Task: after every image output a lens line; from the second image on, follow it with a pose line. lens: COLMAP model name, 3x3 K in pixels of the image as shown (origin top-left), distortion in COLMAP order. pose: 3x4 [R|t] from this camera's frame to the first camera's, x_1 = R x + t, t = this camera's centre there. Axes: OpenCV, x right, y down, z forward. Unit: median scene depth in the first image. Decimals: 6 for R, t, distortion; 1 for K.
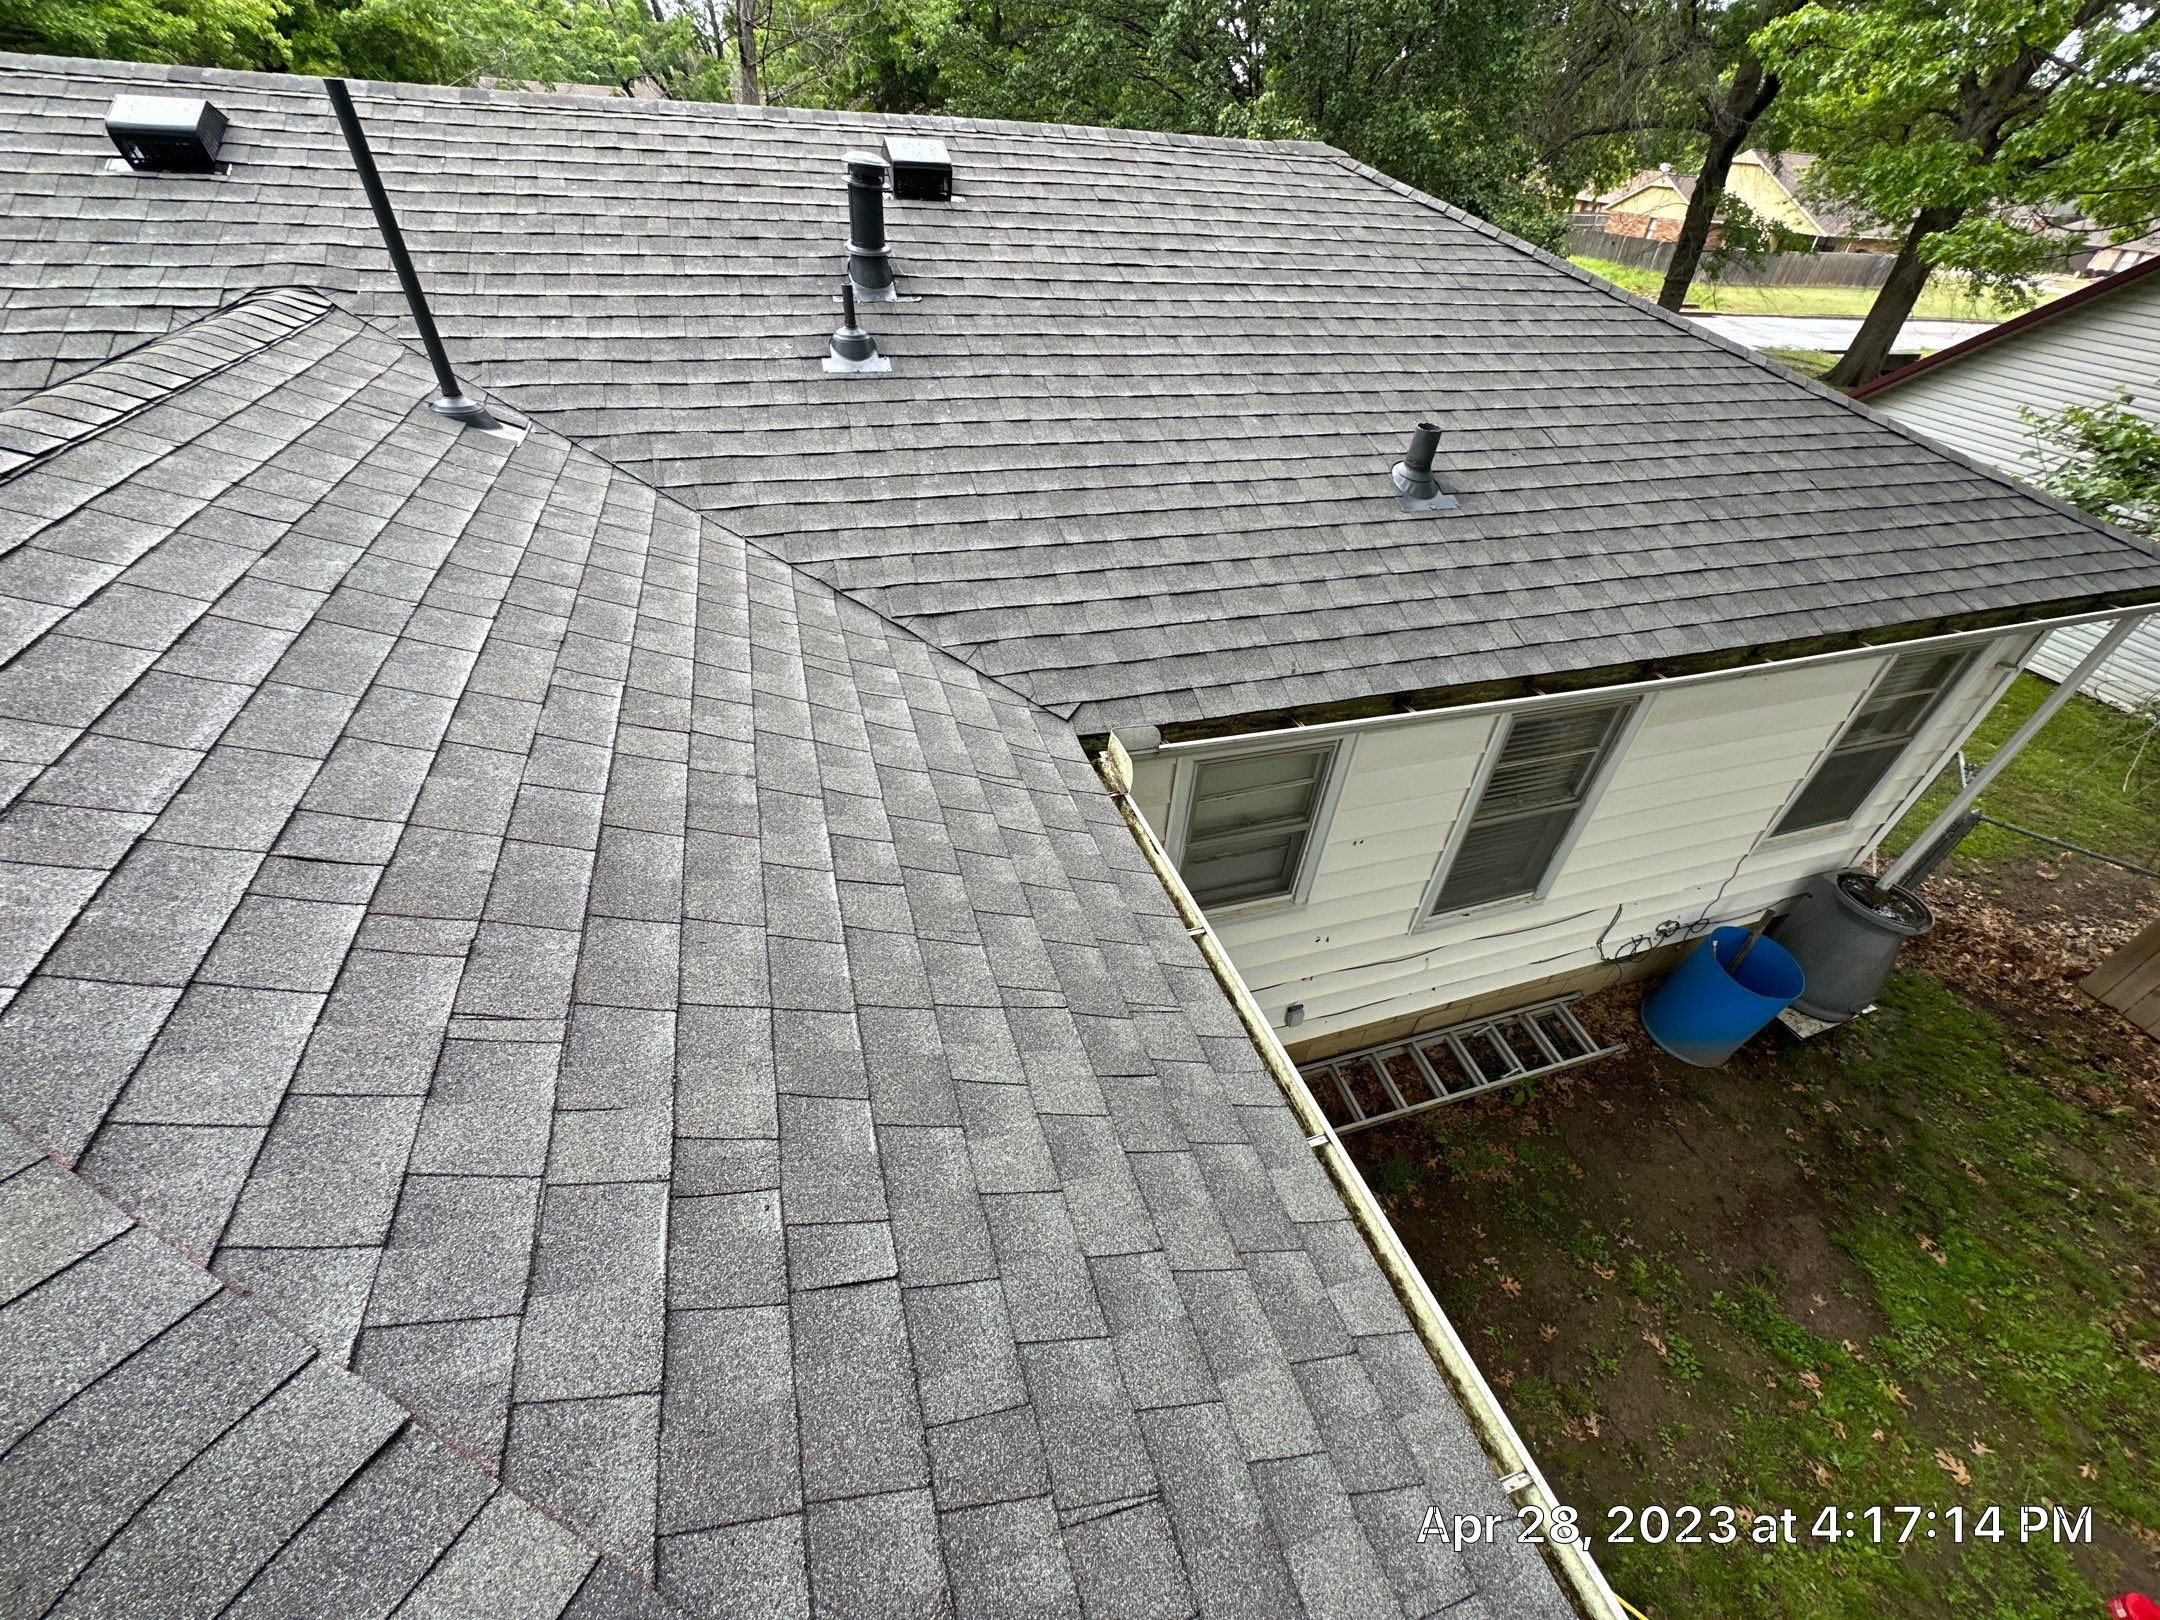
lens RADIAL K [[858.3, 0, 1078.6], [0, 858.3, 815.4], [0, 0, 1]] dist [0.003547, -0.002186]
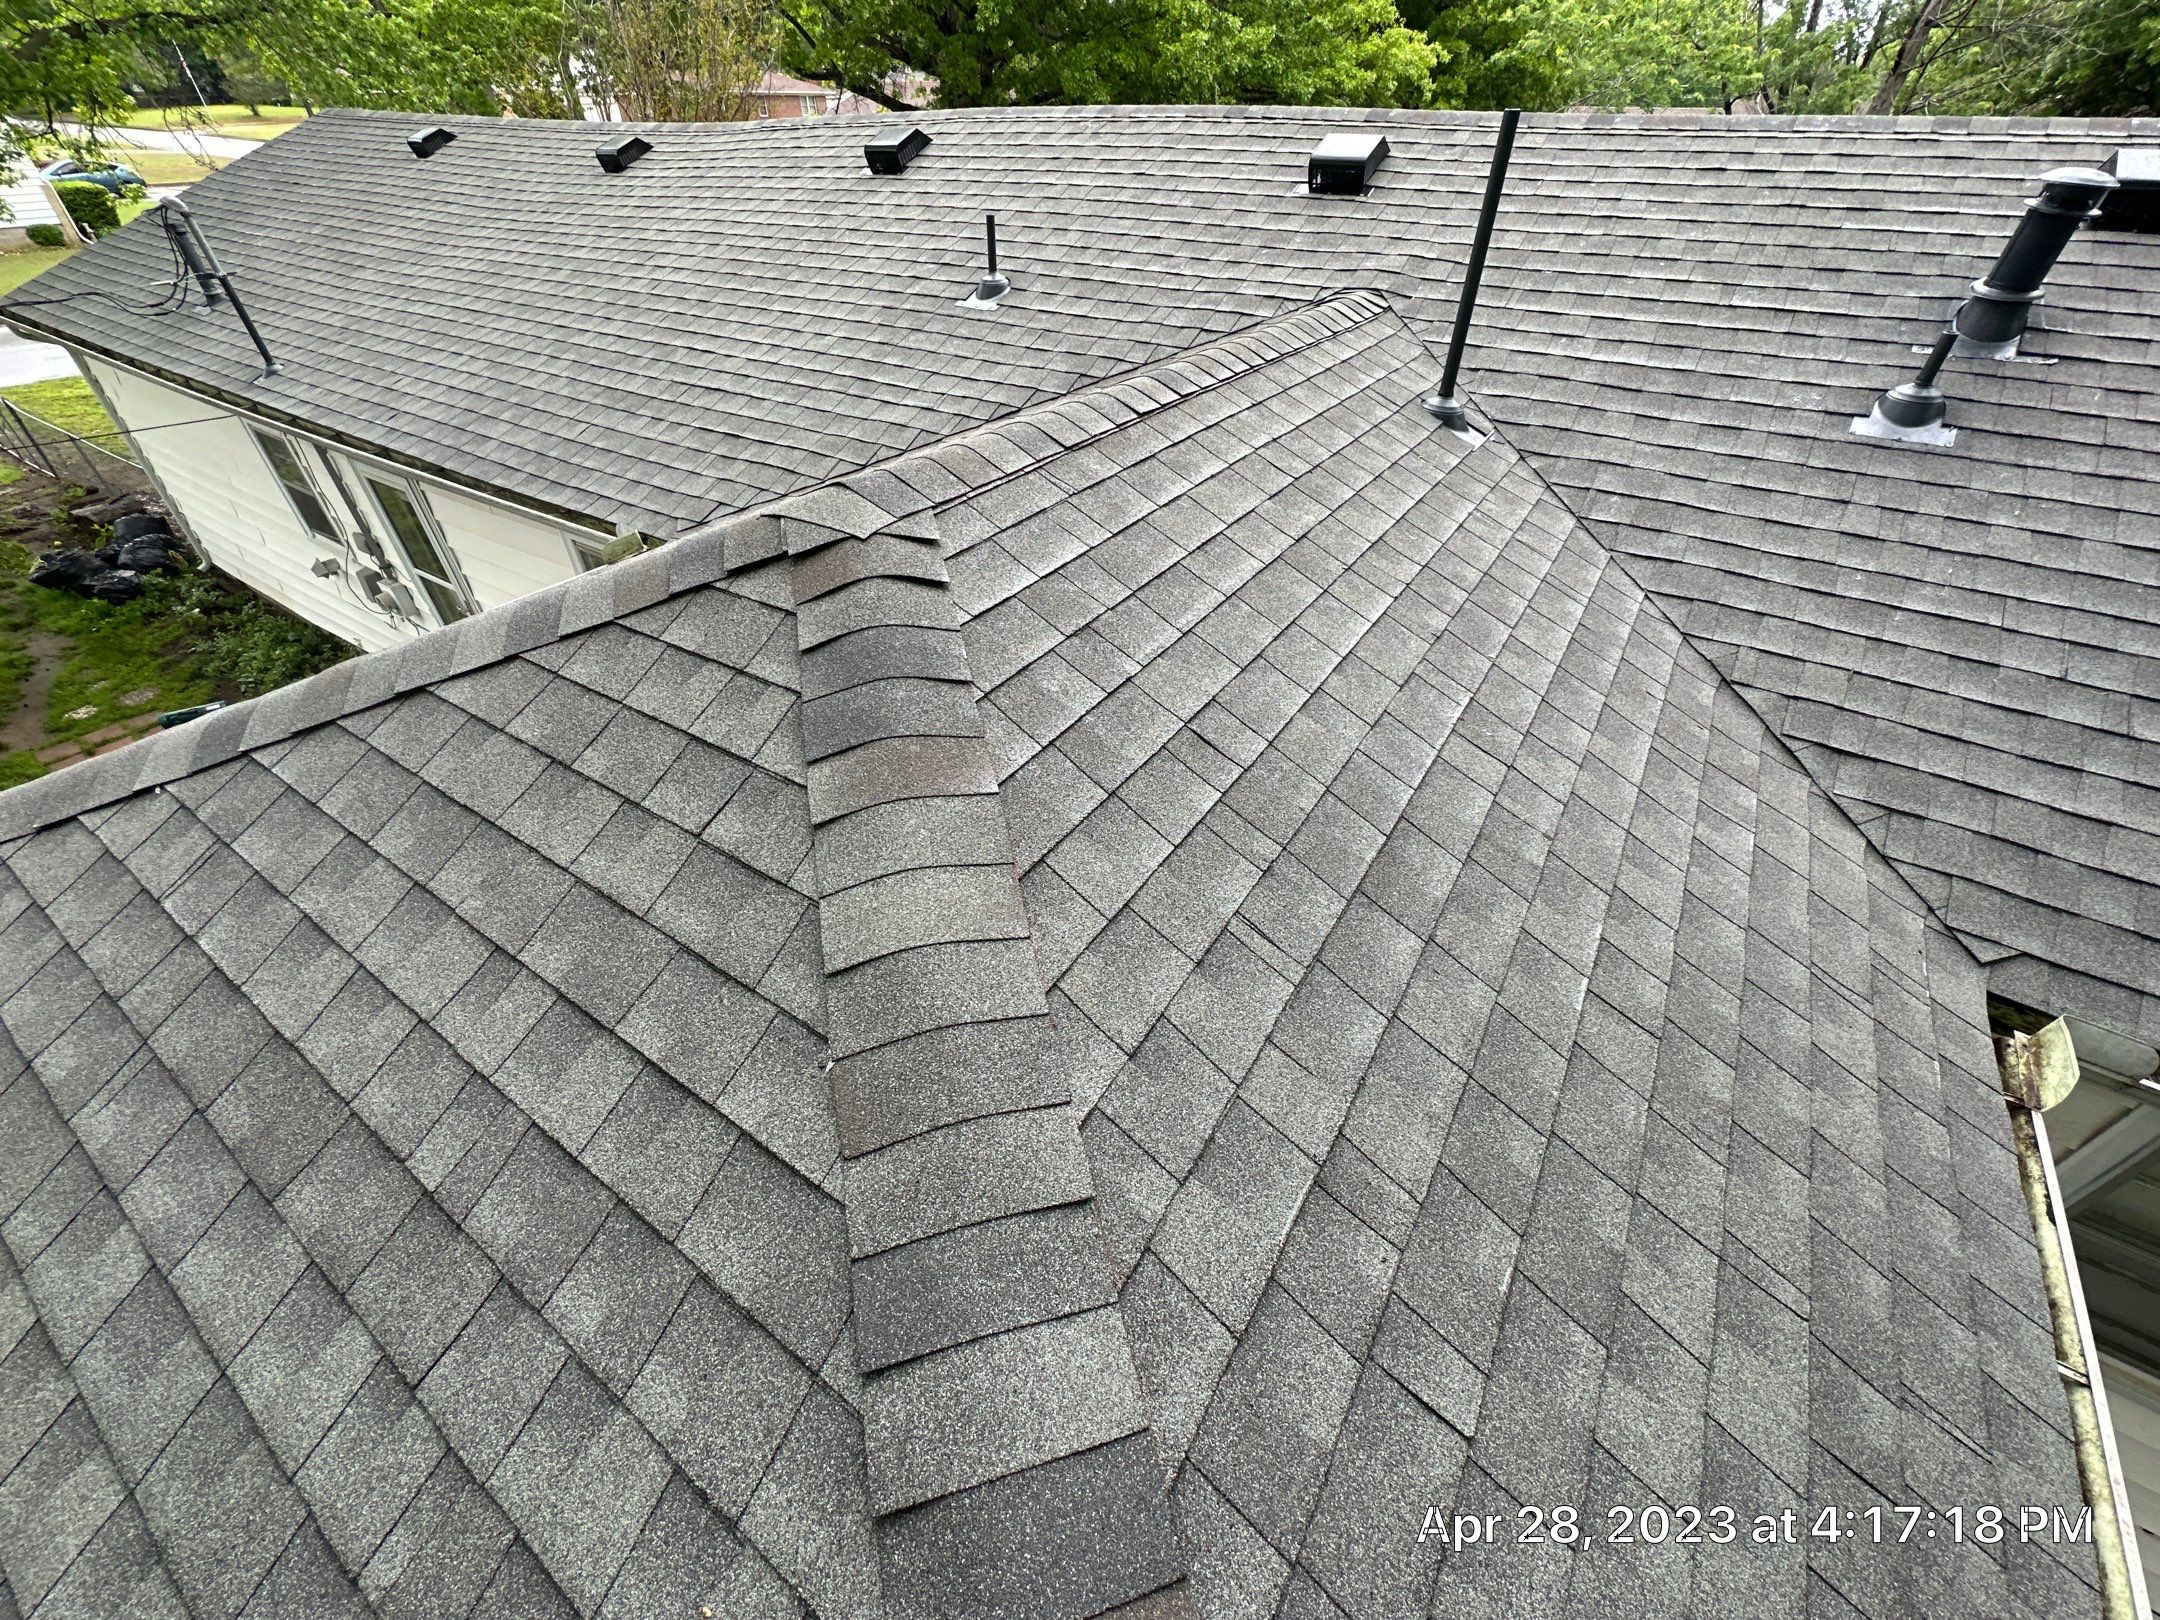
lens RADIAL K [[858.3, 0, 1074.1], [0, 858.3, 810.9], [0, 0, 1]] dist [0.003547, -0.002186]
pose [[0.624335, 0.453619, -0.635952, -0.101623], [-0.467234, 0.869285, 0.161354, 0.015698], [0.626017, 0.196399, 0.754672, -0.016624]]
